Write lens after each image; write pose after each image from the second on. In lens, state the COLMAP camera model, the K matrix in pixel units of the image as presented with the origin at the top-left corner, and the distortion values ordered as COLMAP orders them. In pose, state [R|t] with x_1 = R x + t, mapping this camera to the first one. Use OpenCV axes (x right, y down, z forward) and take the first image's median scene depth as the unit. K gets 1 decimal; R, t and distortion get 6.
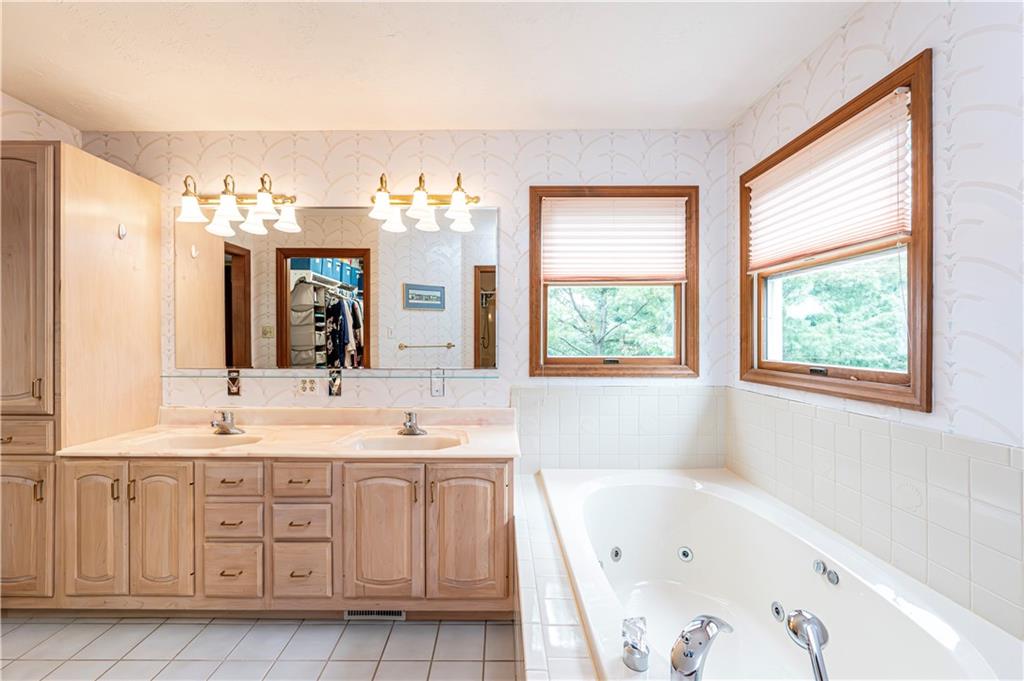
lens RADIAL K [[418.3, 0, 512.0], [0, 418.3, 340.5], [0, 0, 1]] dist [0.000266, -0.000006]
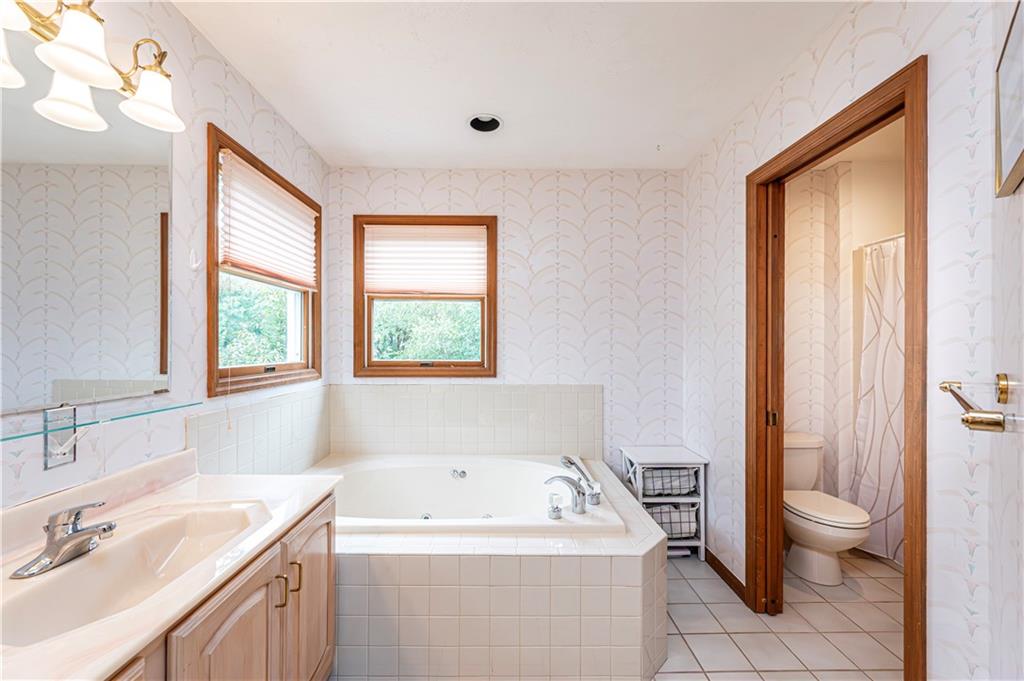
lens RADIAL K [[409.6, 0, 512.0], [0, 409.6, 340.5], [0, 0, 1]] dist [-0.000108, -0.000029]
pose [[-0.019218, 0.015129, 0.999701, -0.687425], [0.004321, 0.999877, -0.015049, 0.005024], [-0.999806, 0.004031, -0.019281, 0.549689]]
